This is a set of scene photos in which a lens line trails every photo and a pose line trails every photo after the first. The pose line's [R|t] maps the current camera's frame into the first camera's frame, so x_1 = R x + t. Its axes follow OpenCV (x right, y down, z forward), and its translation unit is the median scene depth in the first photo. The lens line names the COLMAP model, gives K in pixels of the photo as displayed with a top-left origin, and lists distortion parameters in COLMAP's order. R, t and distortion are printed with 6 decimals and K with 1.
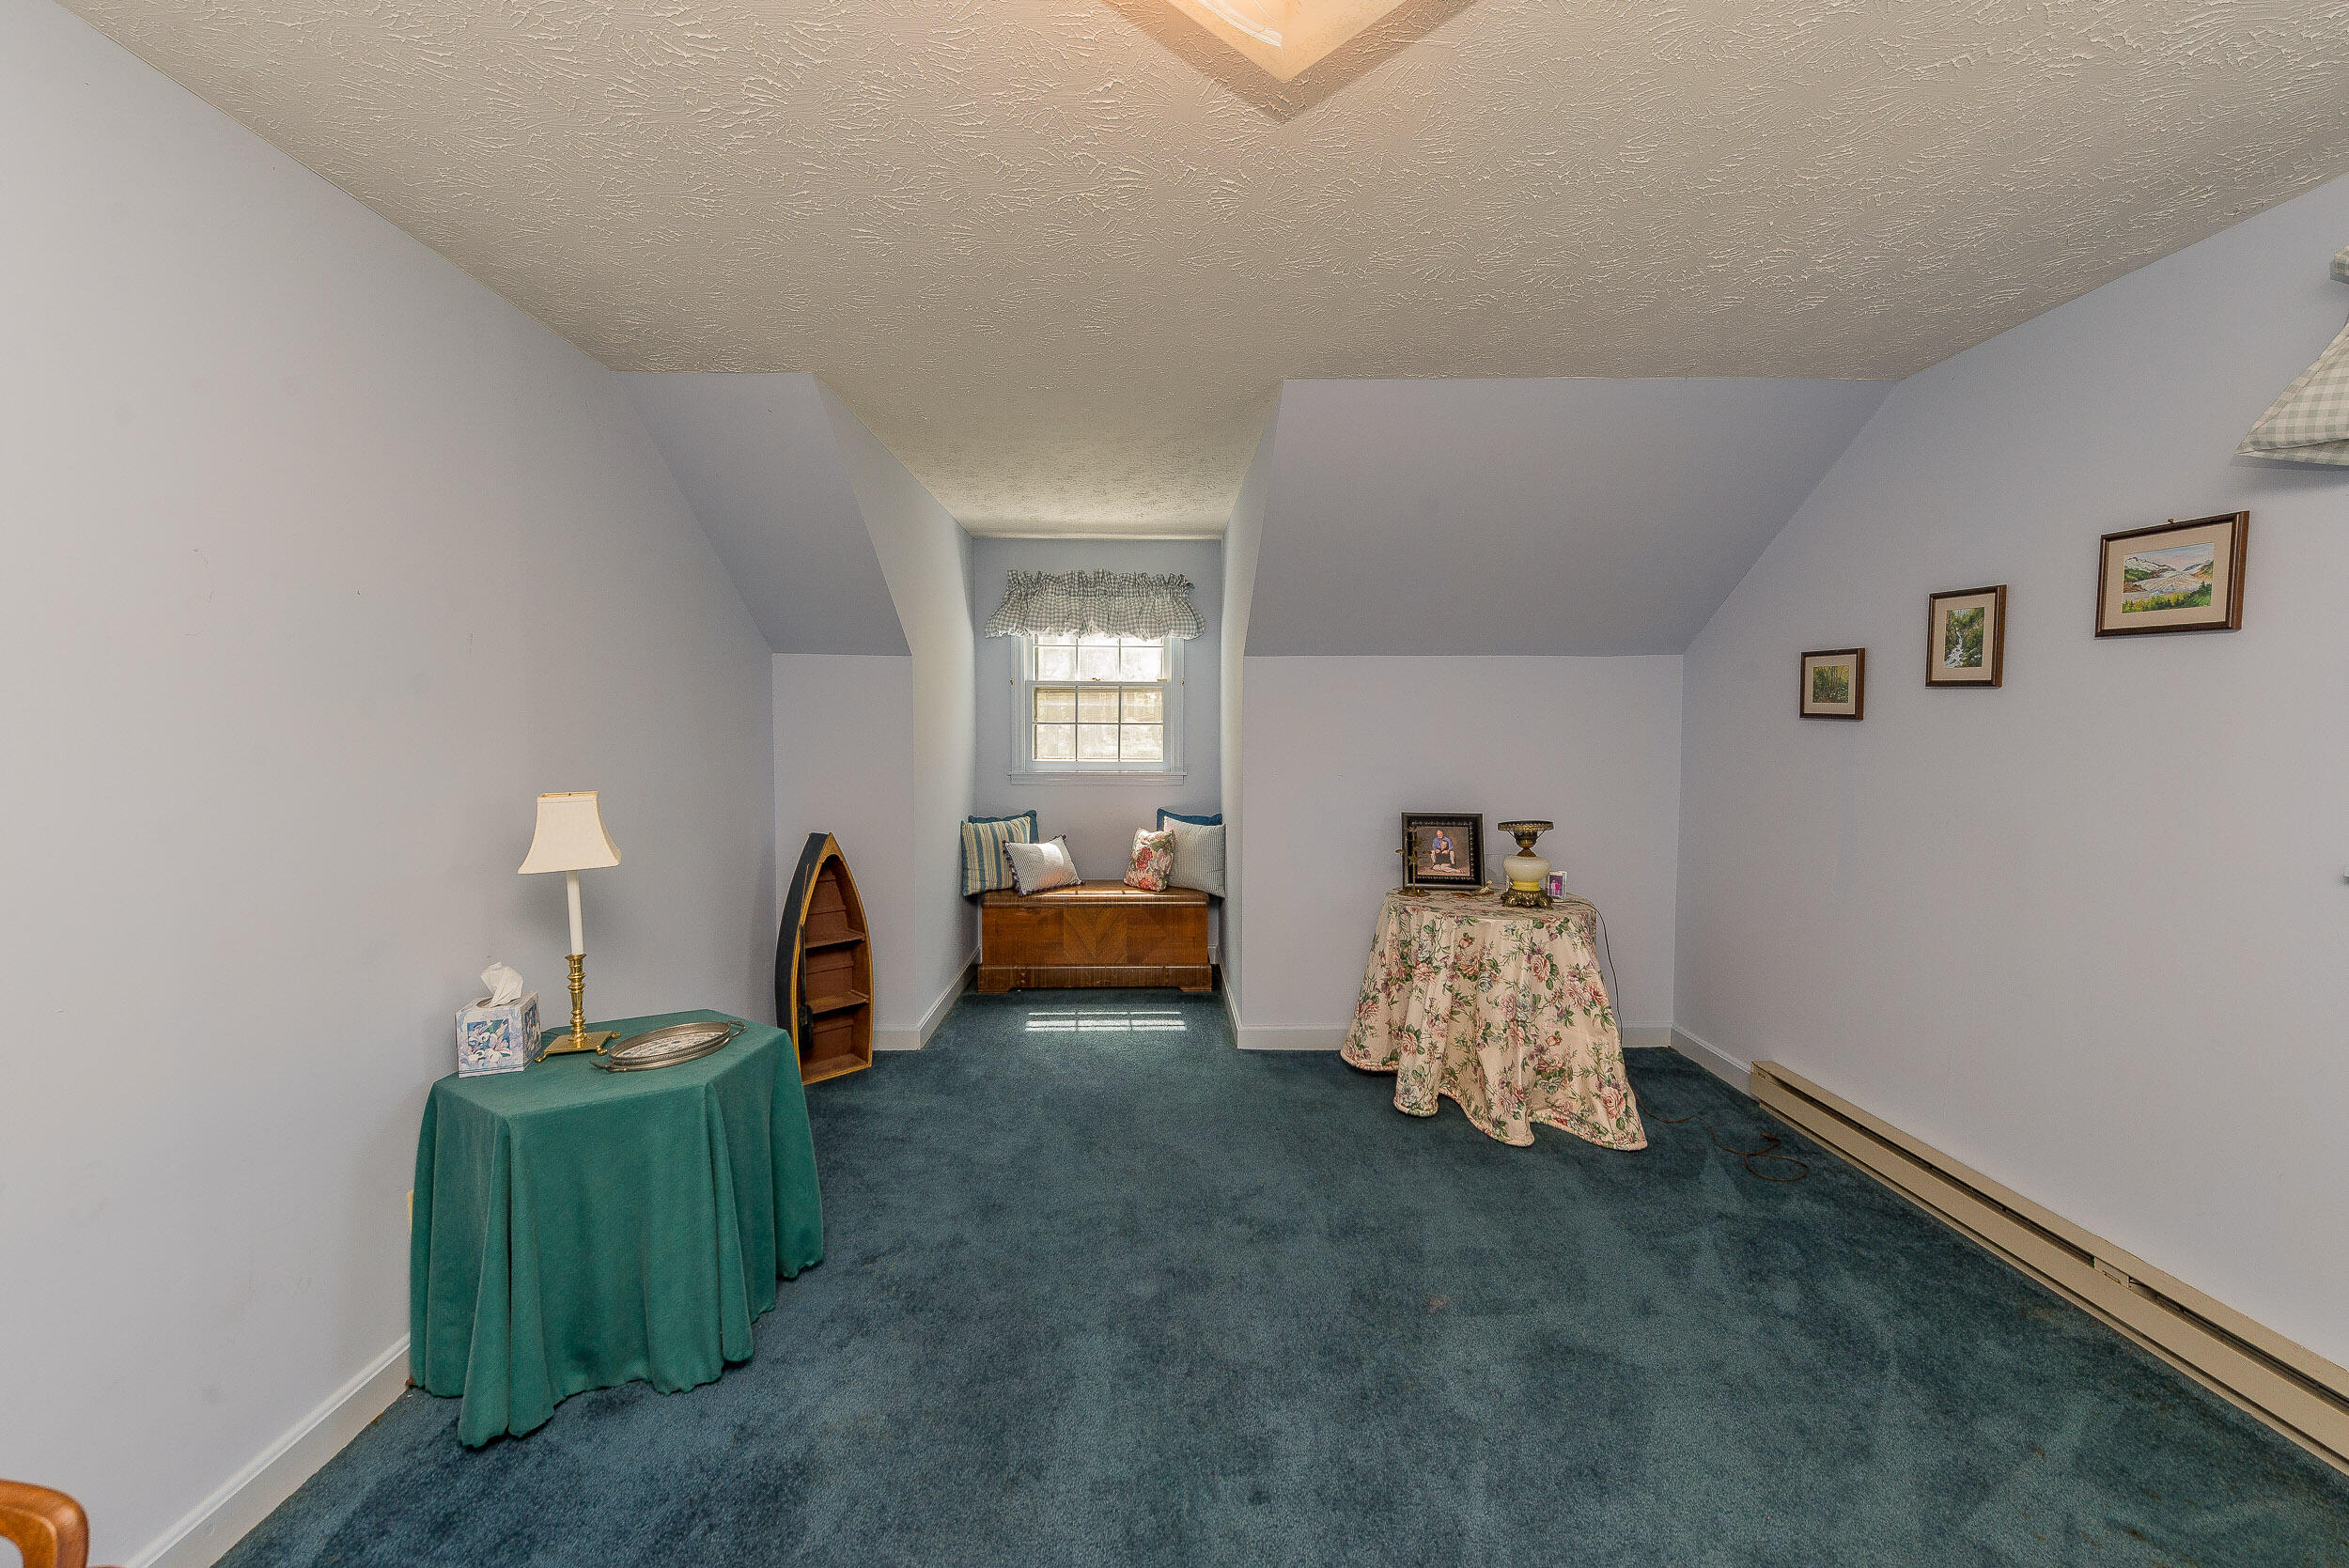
lens RADIAL K [[948.7, 0, 1171.4], [0, 948.7, 776.2], [0, 0, 1]] dist [-0.000337, 0.000032]
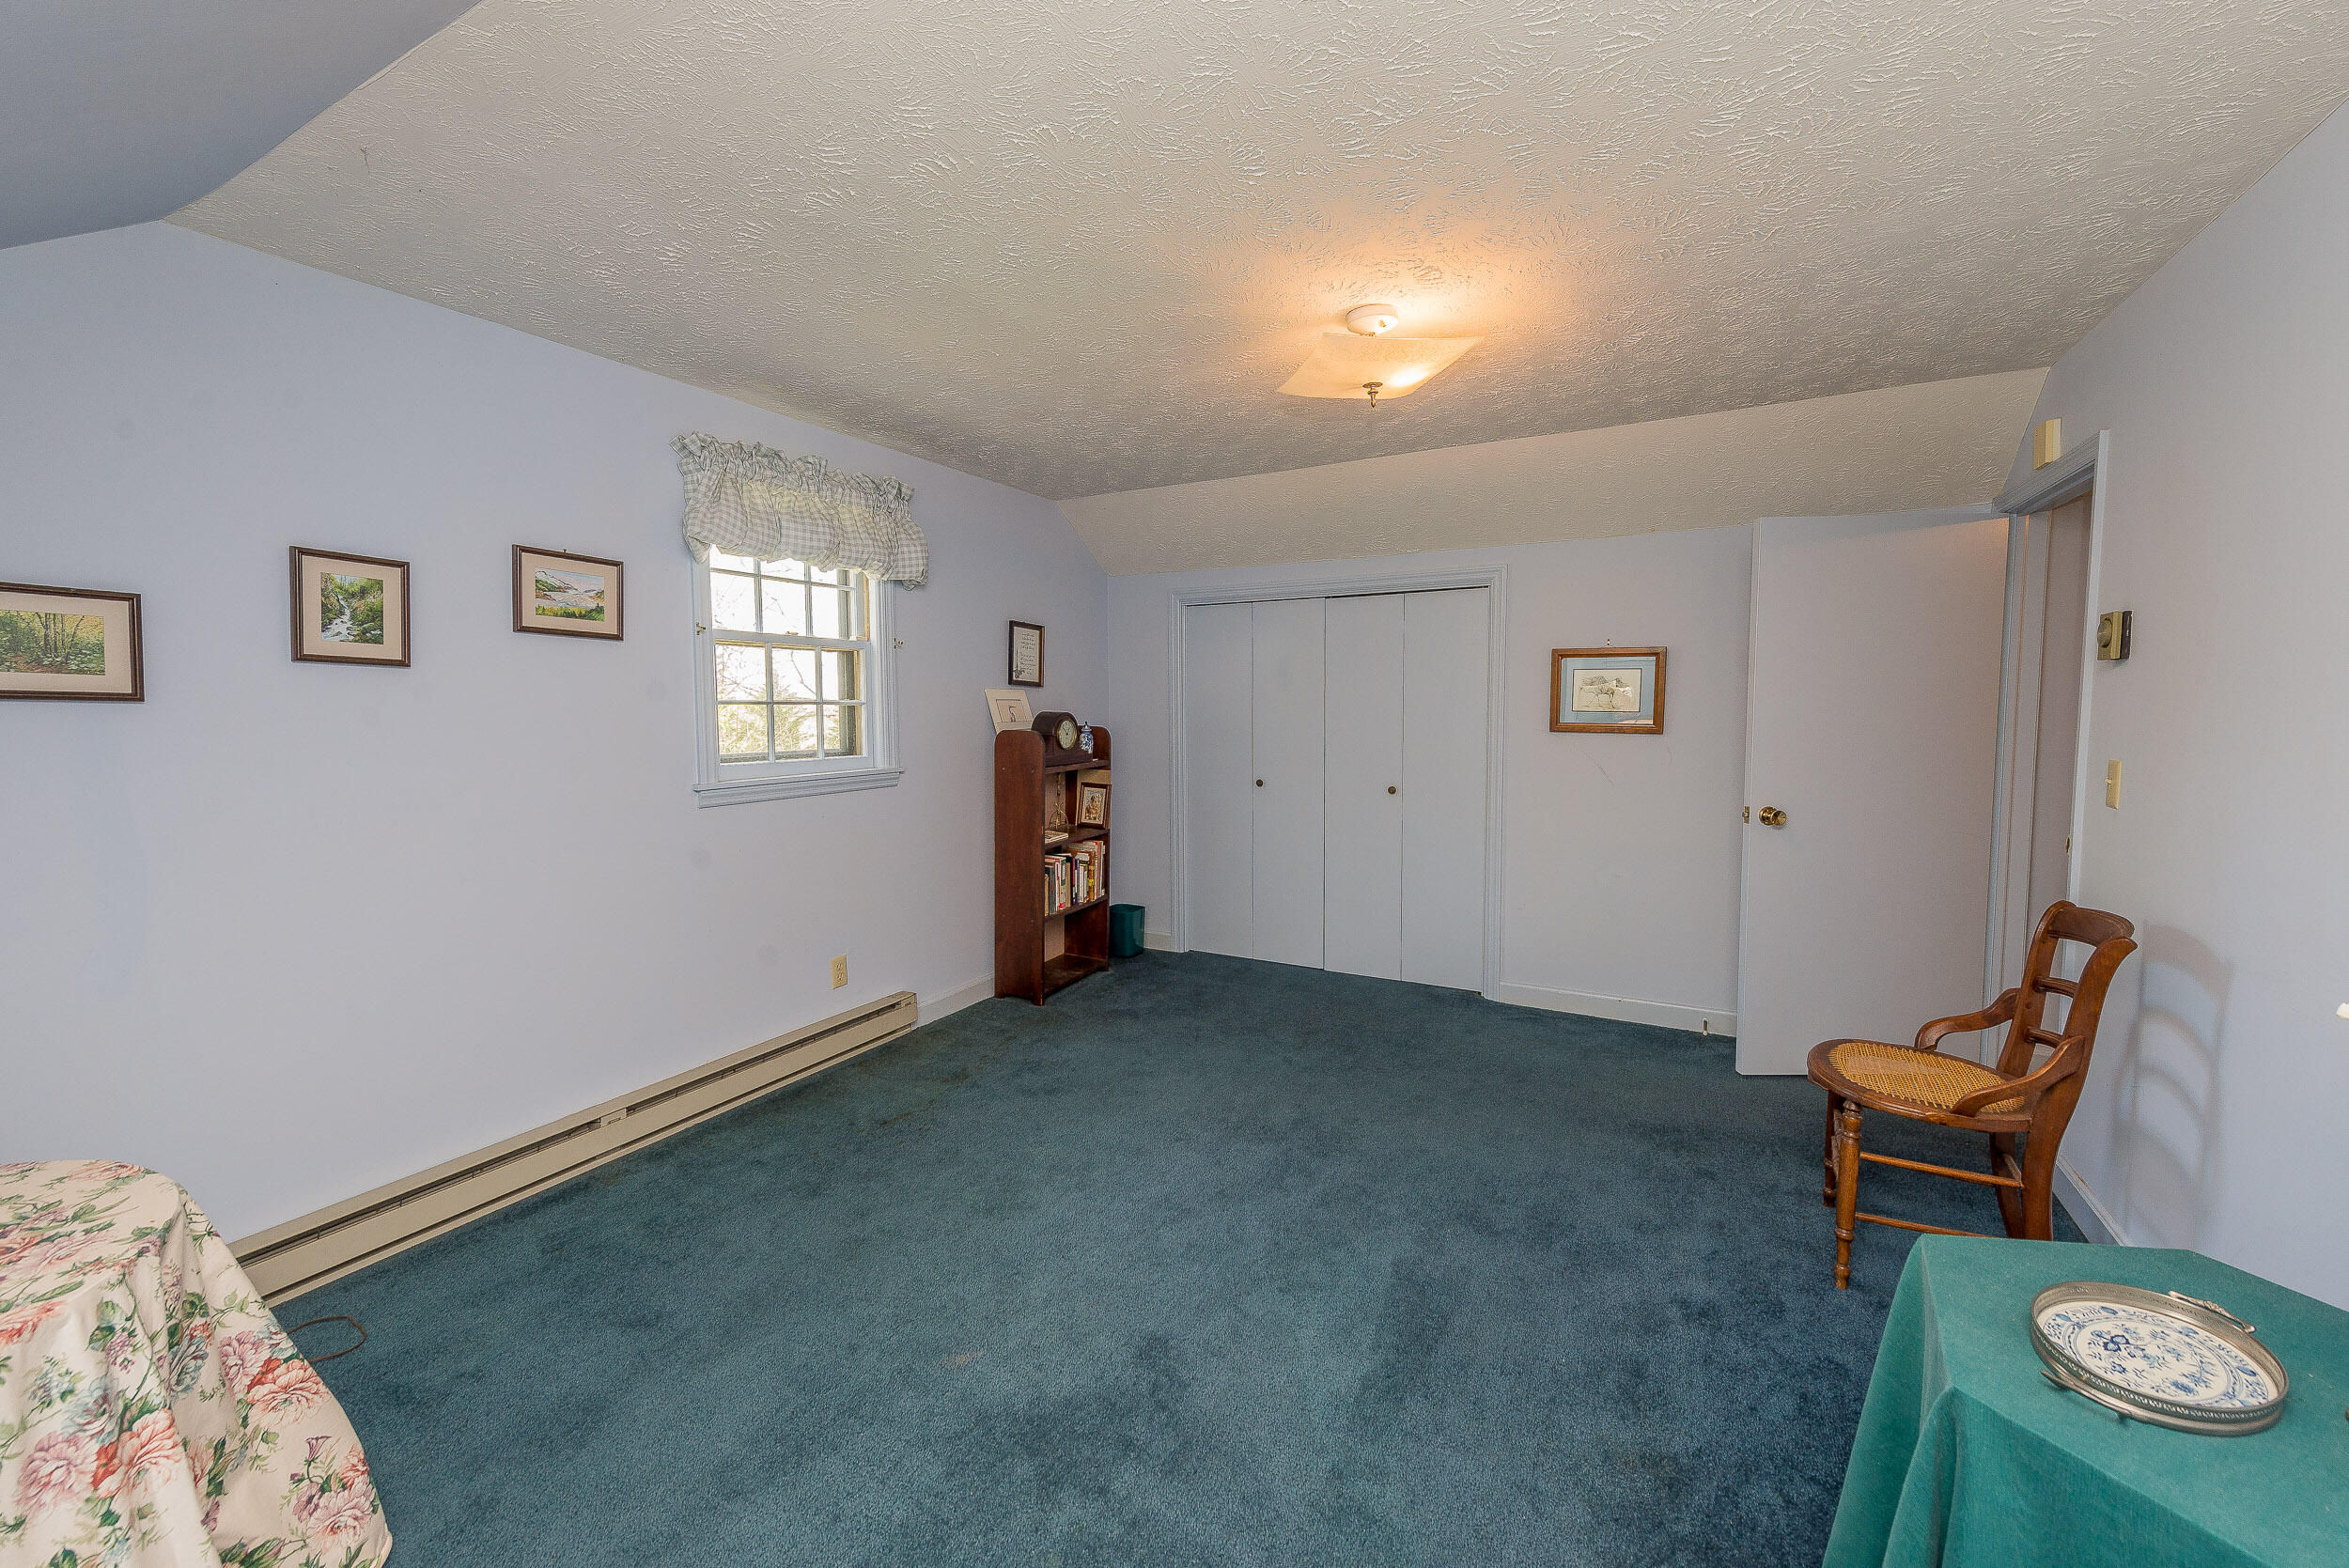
lens RADIAL K [[948.7, 0, 1169.7], [0, 948.7, 775.4], [0, 0, 1]] dist [-0.000337, 0.000032]
pose [[-0.851023, -0.047338, 0.522991, -0.343285], [0.023233, 0.991559, 0.127555, -0.103780], [-0.524614, 0.120703, -0.842740, 1.629814]]
